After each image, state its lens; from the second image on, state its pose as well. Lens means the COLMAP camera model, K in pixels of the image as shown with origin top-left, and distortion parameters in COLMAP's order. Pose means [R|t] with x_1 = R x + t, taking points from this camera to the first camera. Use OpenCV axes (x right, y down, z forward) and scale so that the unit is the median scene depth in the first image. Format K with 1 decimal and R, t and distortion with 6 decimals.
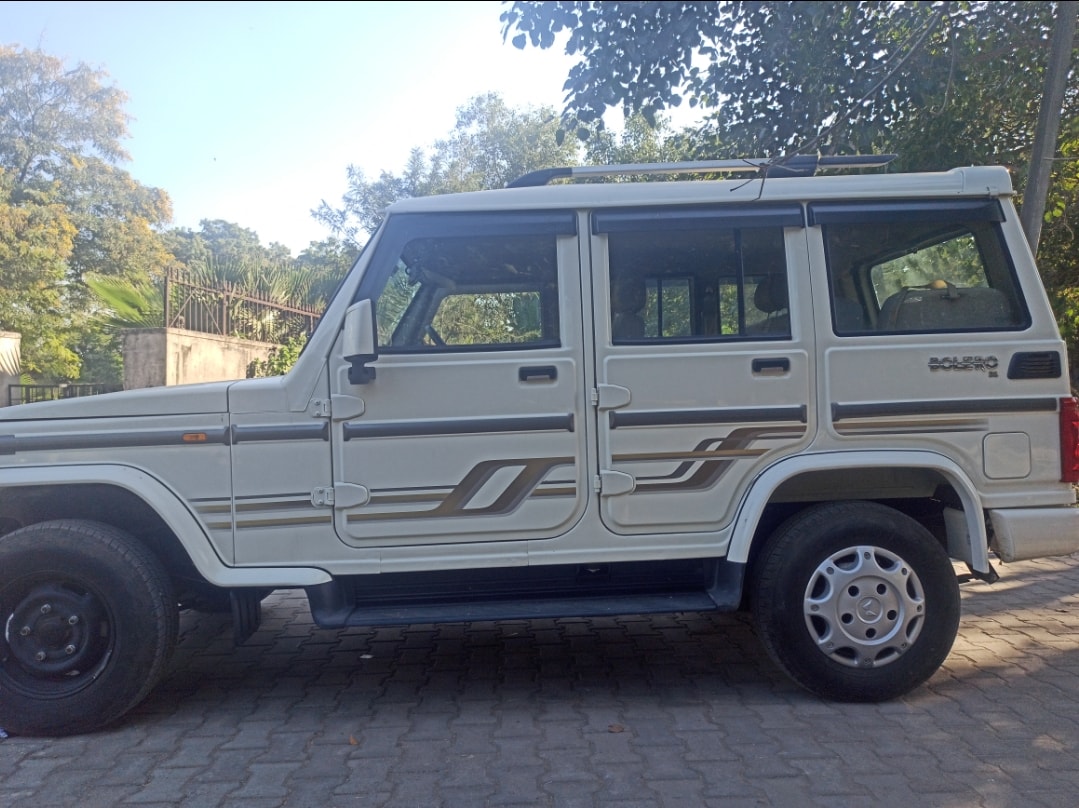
lens RADIAL K [[795.5, 0, 539.7], [0, 795.5, 403.9], [0, 0, 1]] dist [0.053191, -0.039110]
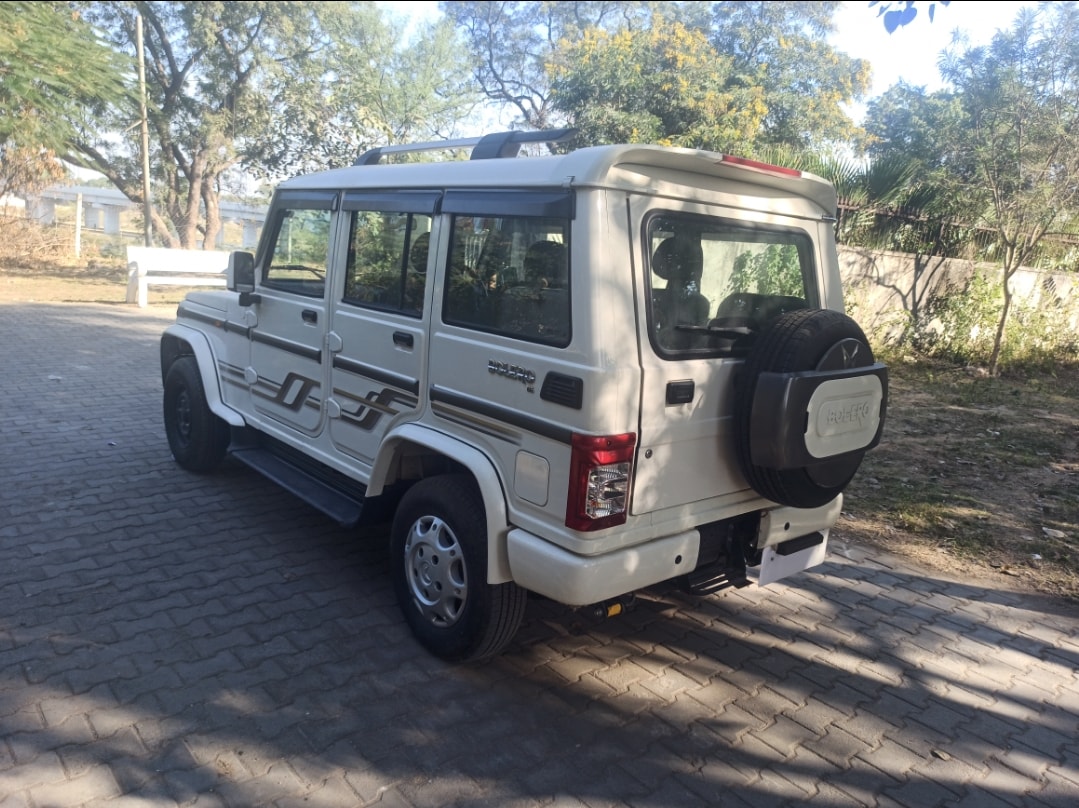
lens RADIAL K [[795.5, 0, 539.2], [0, 795.5, 401.2], [0, 0, 1]] dist [0.053191, -0.039110]
pose [[0.629421, 0.226449, -0.743337, 1.254451], [-0.106566, 0.972713, 0.206091, -0.214014], [0.769723, -0.050504, 0.636378, 0.428009]]
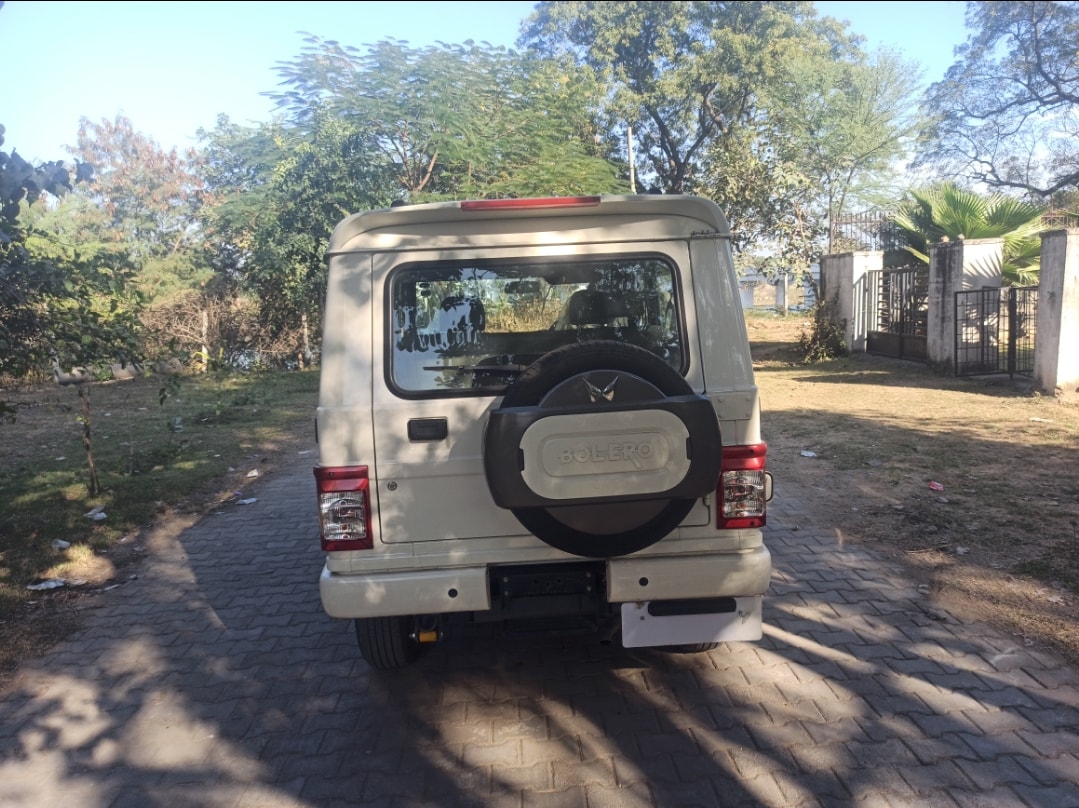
lens RADIAL K [[795.5, 0, 541.4], [0, 795.5, 400.3], [0, 0, 1]] dist [0.053191, -0.039110]
pose [[0.004589, 0.157414, -0.987522, 1.631597], [0.037815, 0.986799, 0.157474, -0.235512], [0.999274, -0.038065, -0.001424, 1.286624]]
